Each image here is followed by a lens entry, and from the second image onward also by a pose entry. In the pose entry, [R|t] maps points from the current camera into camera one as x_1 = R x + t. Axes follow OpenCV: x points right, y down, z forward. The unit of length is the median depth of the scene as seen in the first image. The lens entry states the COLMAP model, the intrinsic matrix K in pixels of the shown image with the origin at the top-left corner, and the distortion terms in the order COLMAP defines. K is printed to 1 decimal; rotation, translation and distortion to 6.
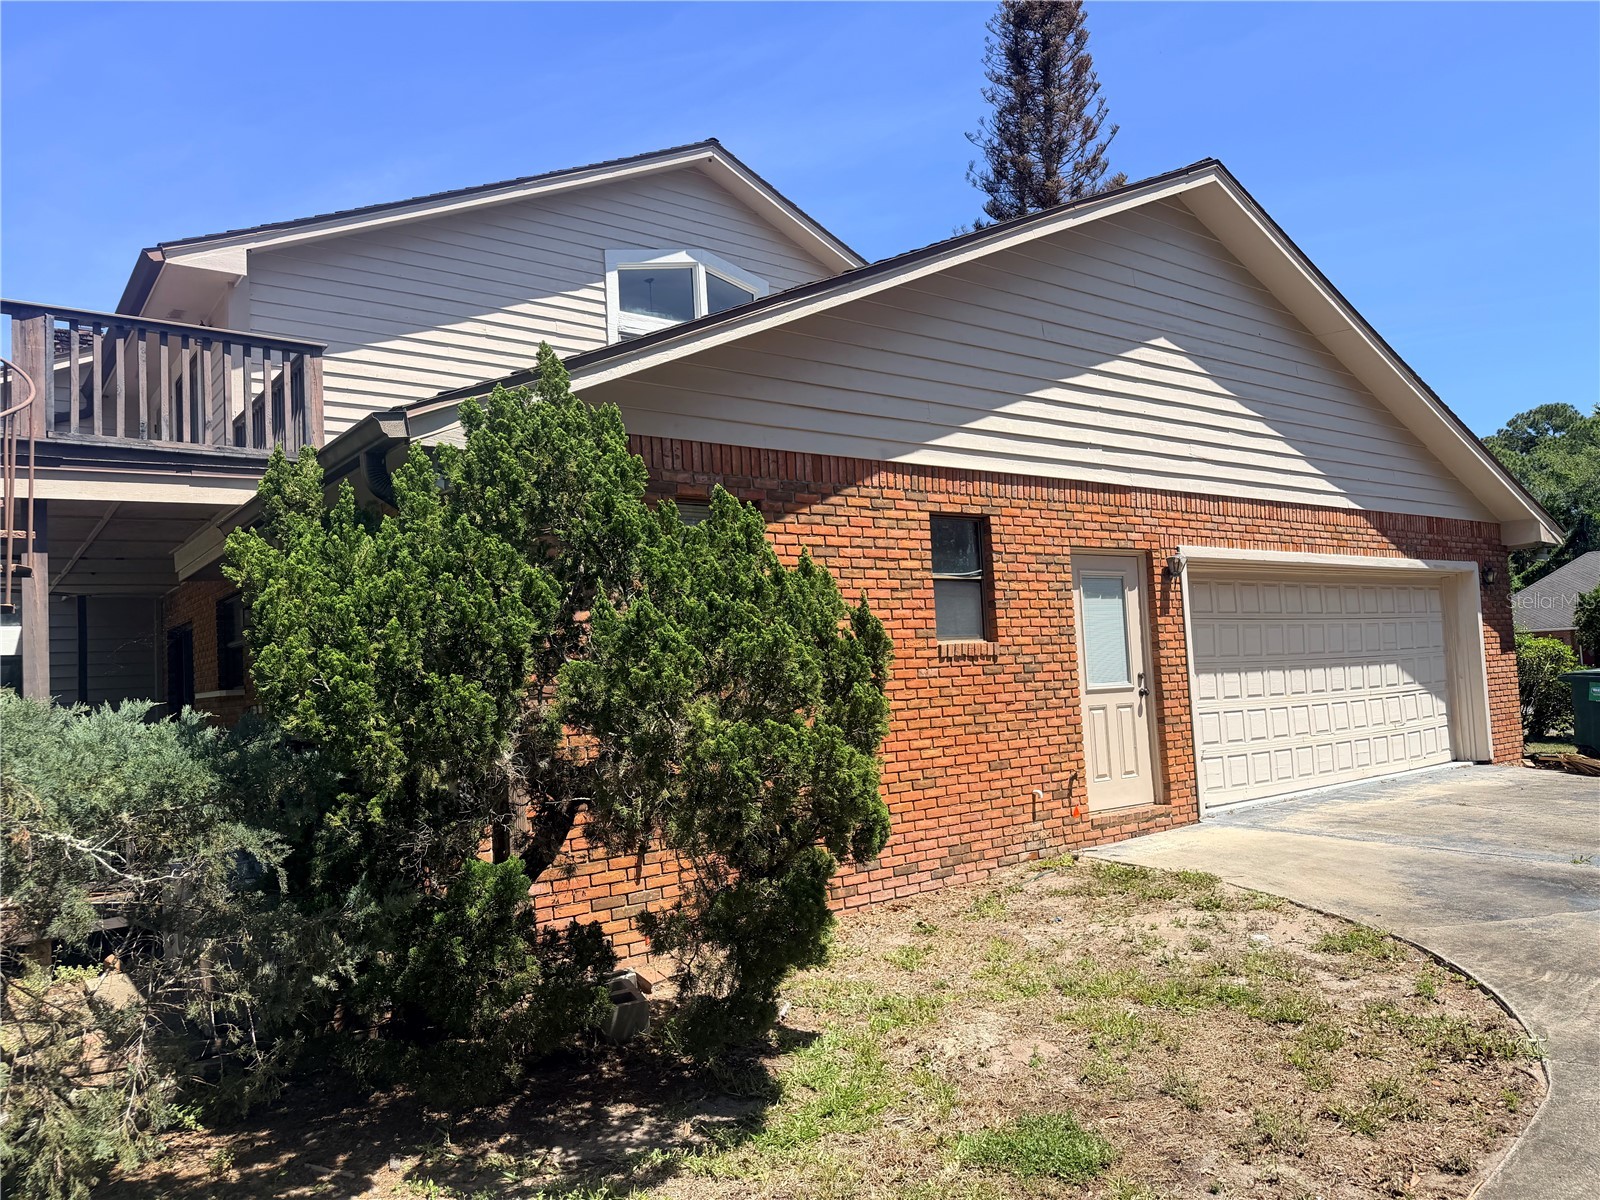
lens RADIAL K [[1126.1, 0, 784.8], [0, 1126.1, 600.4], [0, 0, 1]] dist [0.035719, -0.050014]
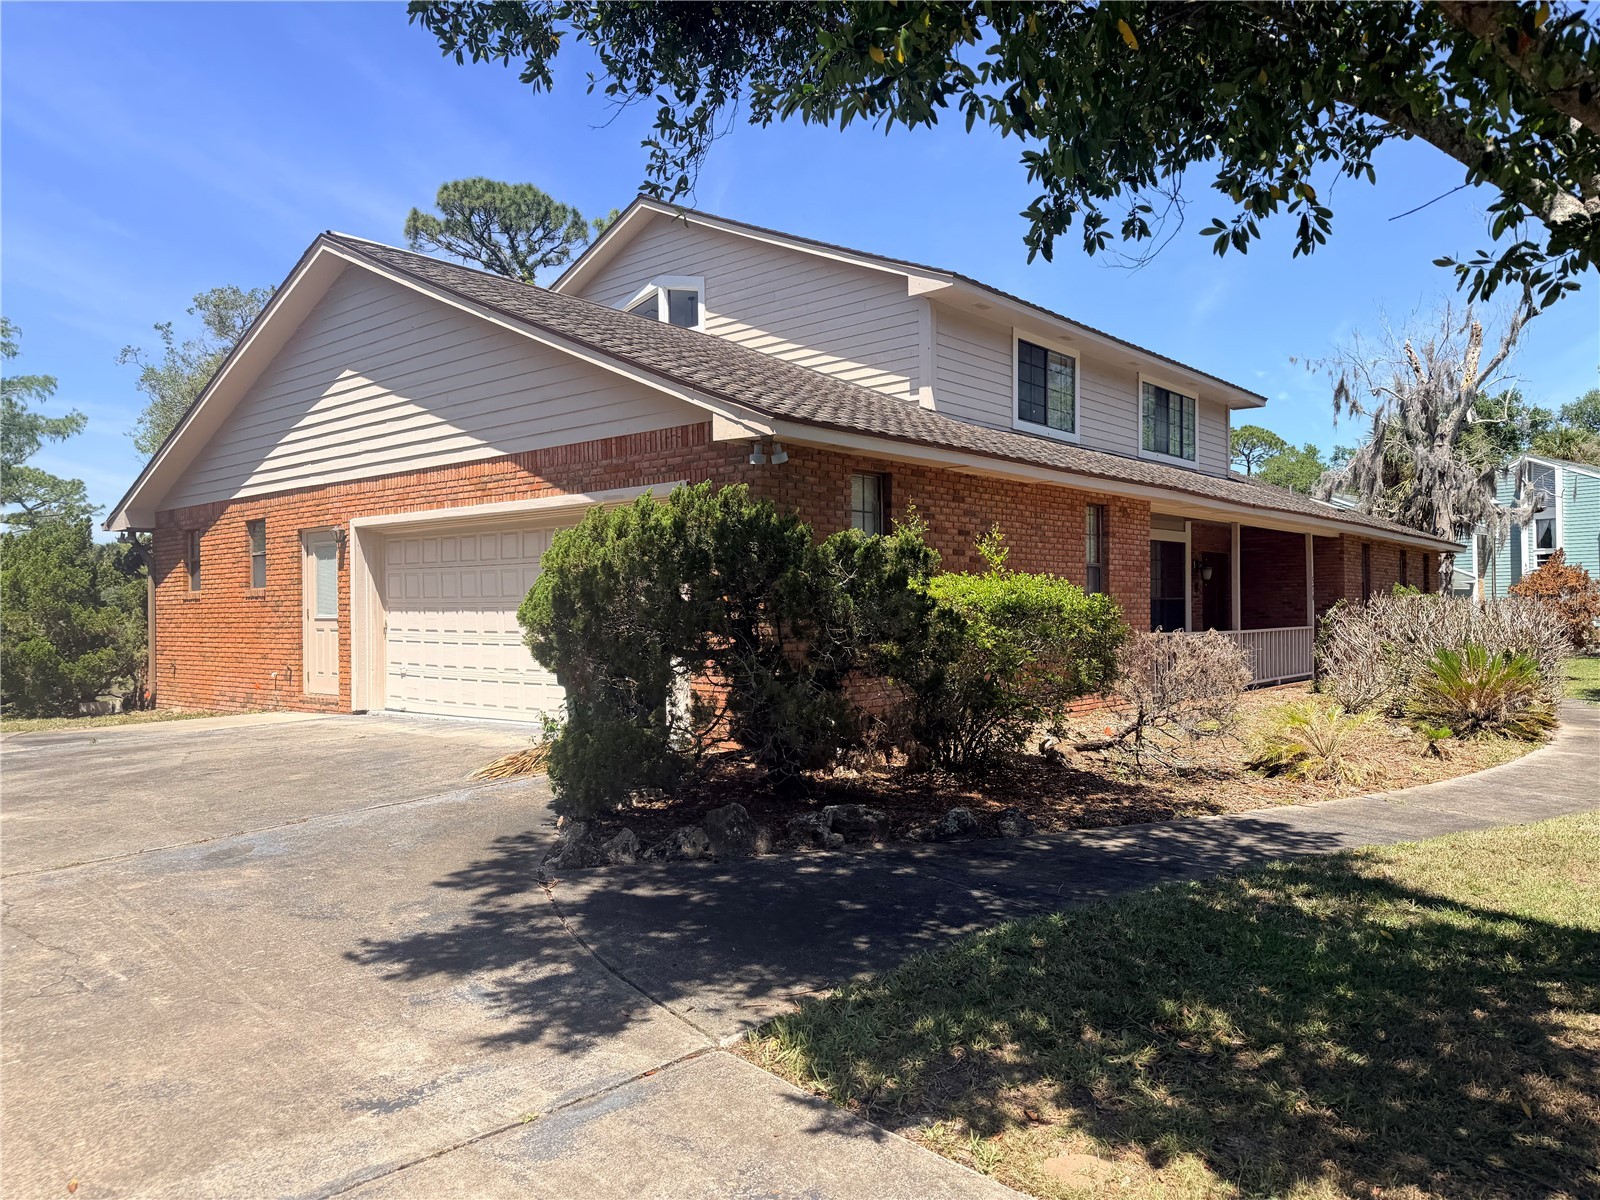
lens RADIAL K [[1126.1, 0, 784.8], [0, 1126.1, 600.4], [0, 0, 1]] dist [0.035719, -0.050014]
pose [[0.210213, 0.035630, -0.977006, 1.663887], [0.064048, 0.996687, 0.050128, 0.014496], [0.975555, -0.073112, 0.207235, 1.111620]]
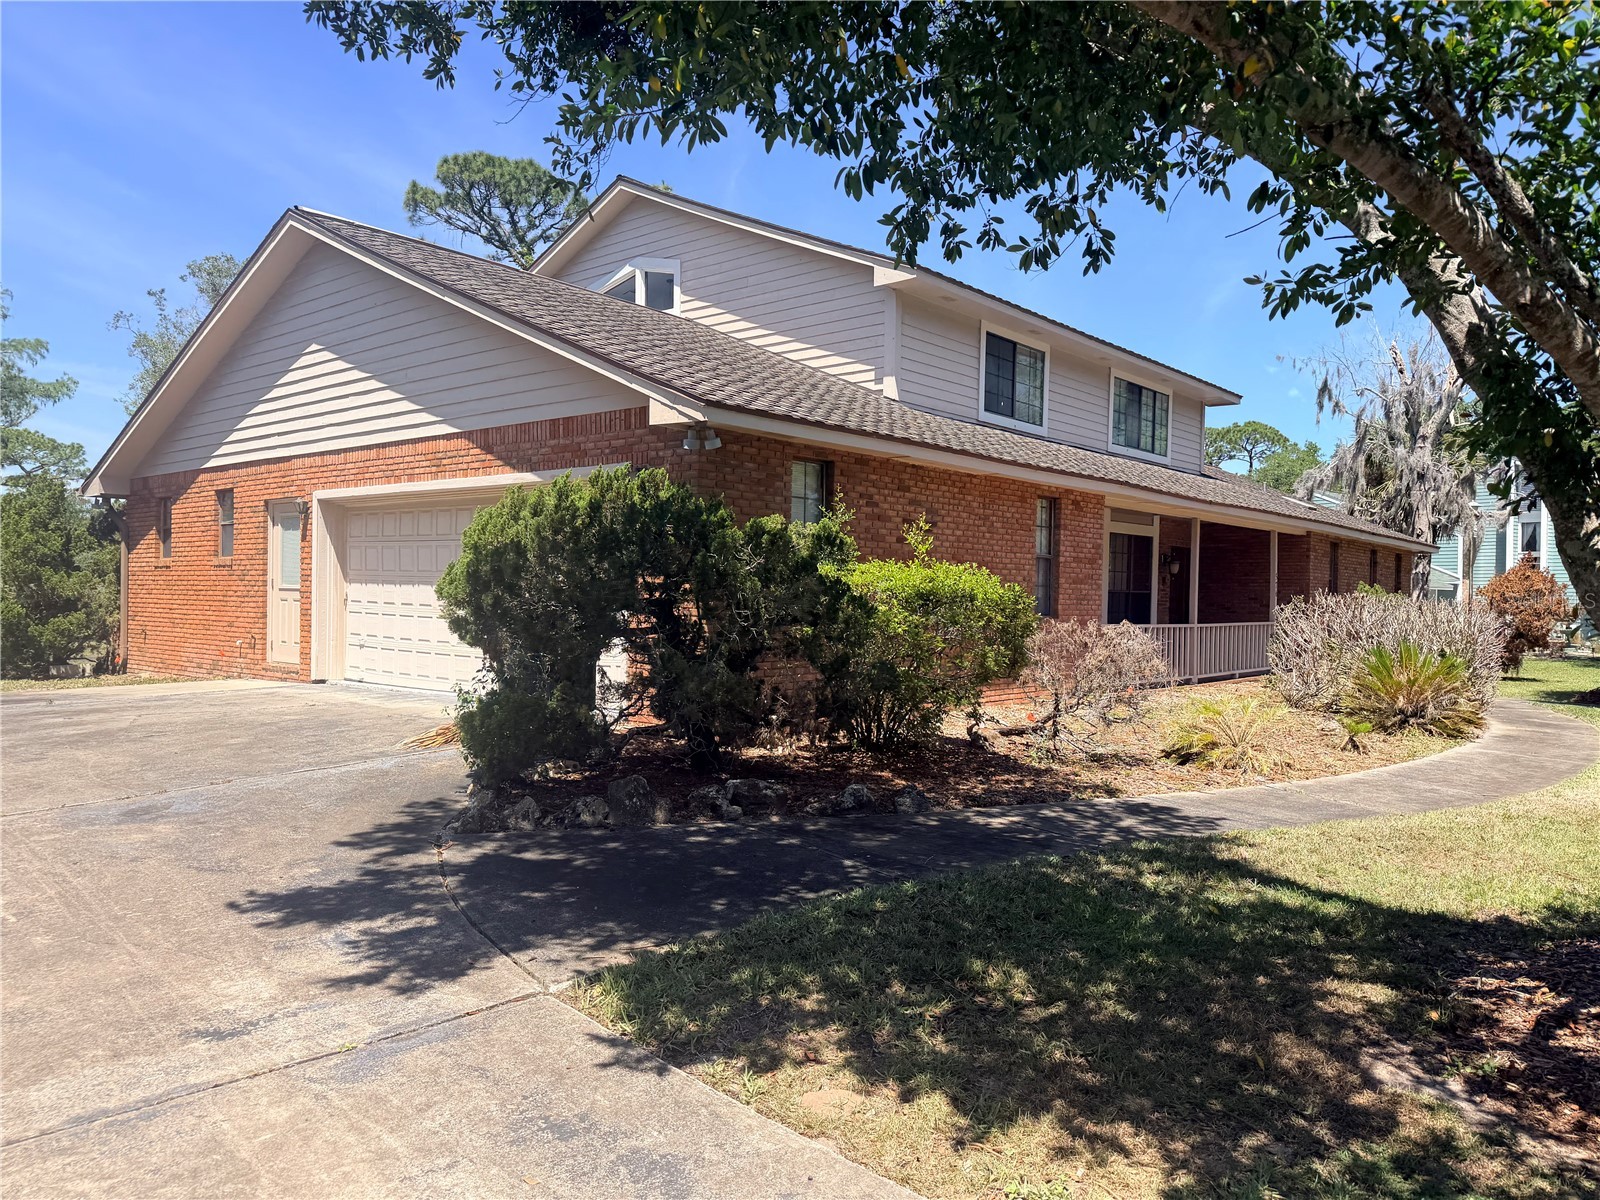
lens RADIAL K [[1127.6, 0, 800.0], [0, 1127.6, 600.0], [0, 0, 1]] dist [0.029754, -0.042770]
pose [[0.217337, 0.055273, -0.974530, 1.703098], [0.037327, 0.997194, 0.064883, 0.016499], [0.975383, -0.050478, 0.214664, 1.163449]]
